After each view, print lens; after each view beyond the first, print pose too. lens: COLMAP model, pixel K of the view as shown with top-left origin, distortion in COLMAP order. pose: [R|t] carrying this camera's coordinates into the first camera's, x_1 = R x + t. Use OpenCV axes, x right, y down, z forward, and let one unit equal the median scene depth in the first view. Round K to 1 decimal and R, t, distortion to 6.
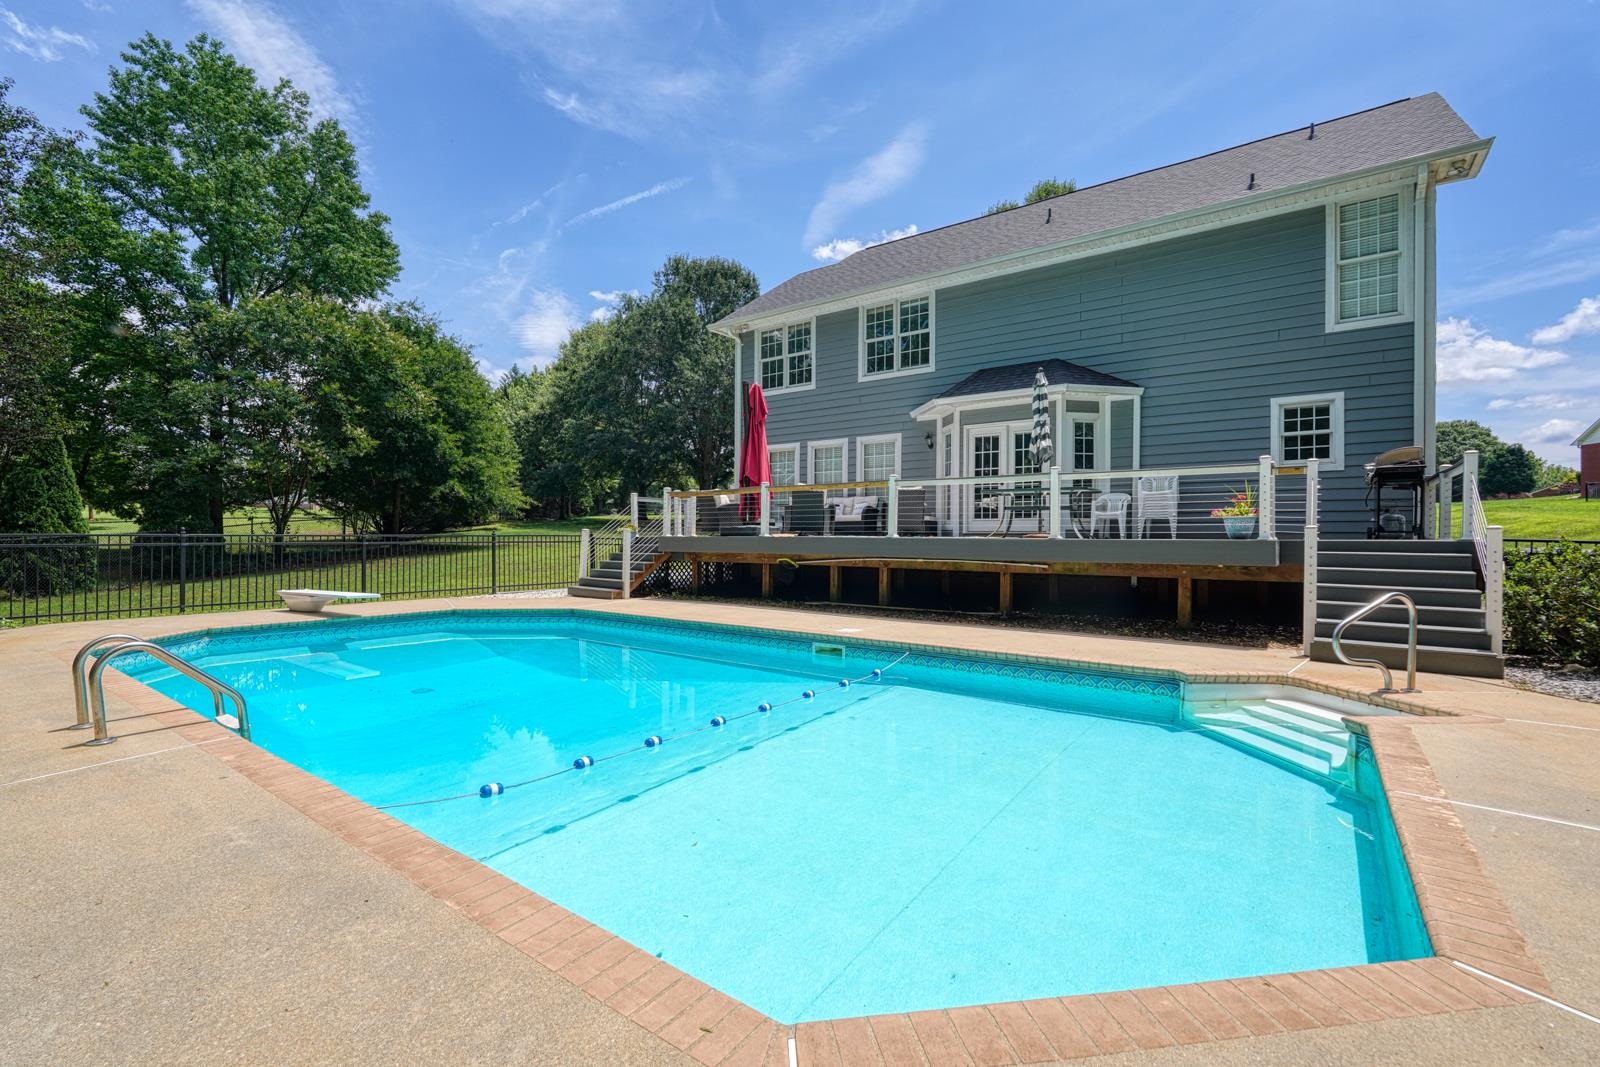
lens RADIAL K [[712.8, 0, 800.9], [0, 712.8, 528.4], [0, 0, 1]] dist [0.003128, 0.002555]
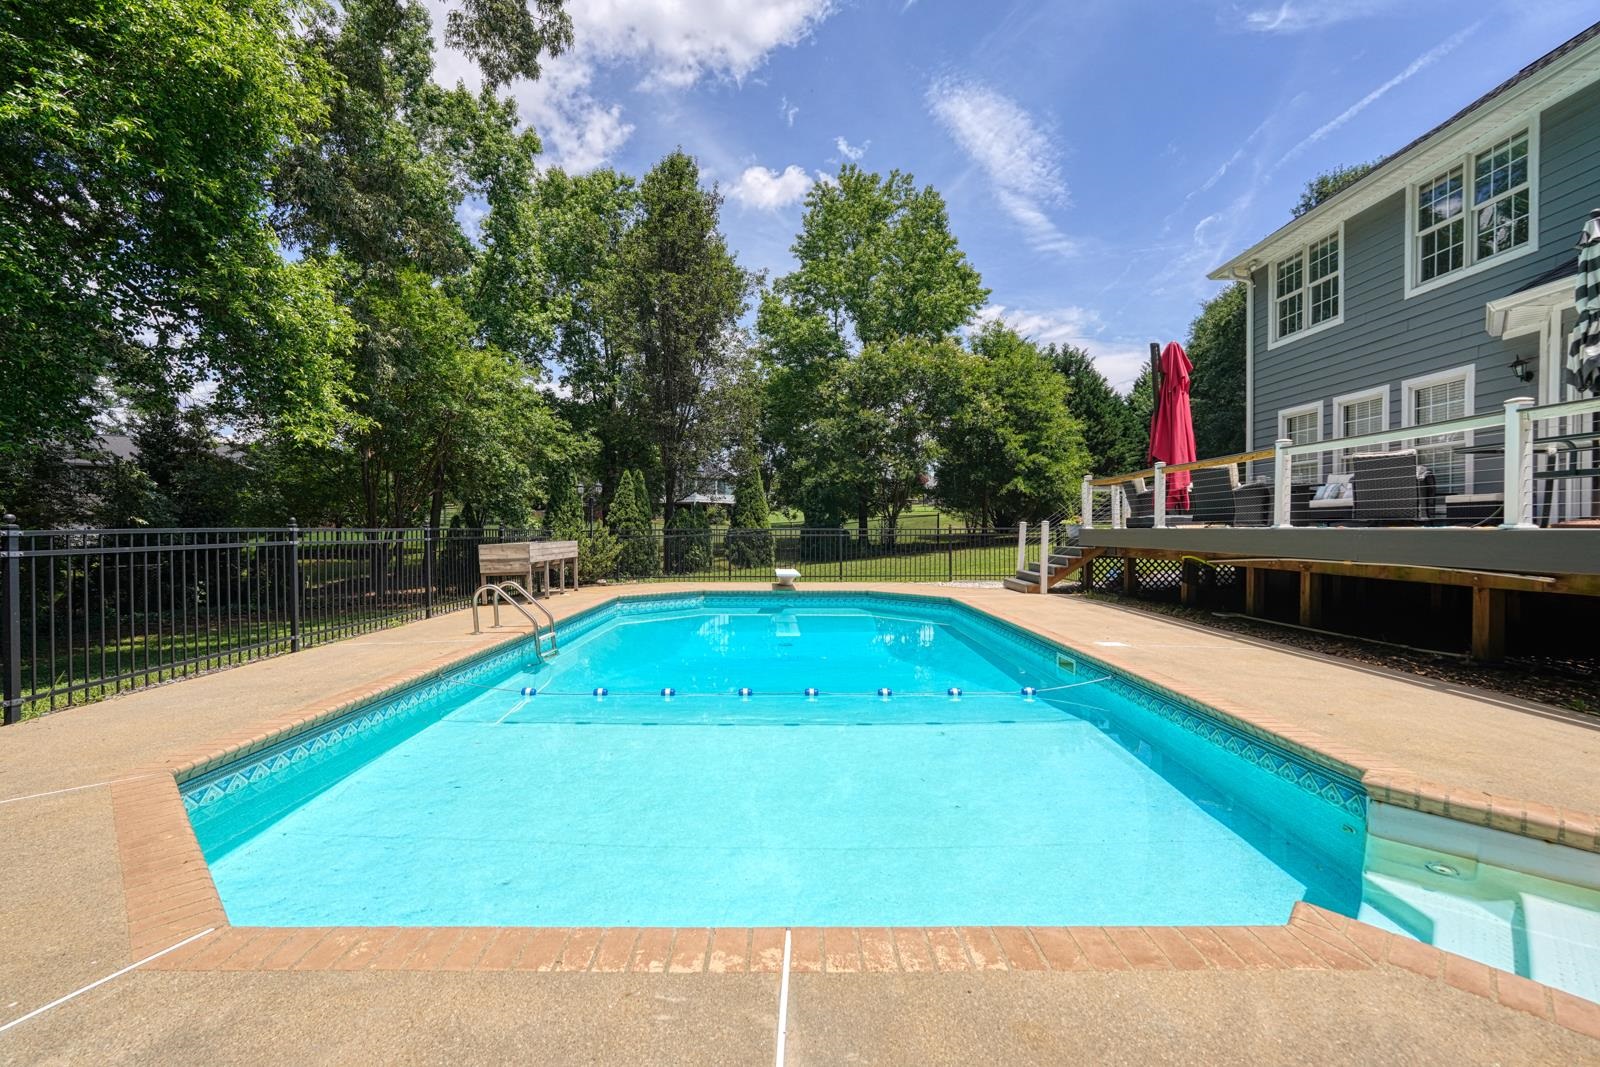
lens RADIAL K [[712.8, 0, 786.2], [0, 712.8, 539.2], [0, 0, 1]] dist [0.003128, 0.002555]
pose [[0.592904, 0.005935, -0.805251, 0.280604], [0.013962, 0.999747, 0.017648, 0.001930], [0.805152, -0.021707, 0.592671, 0.120194]]
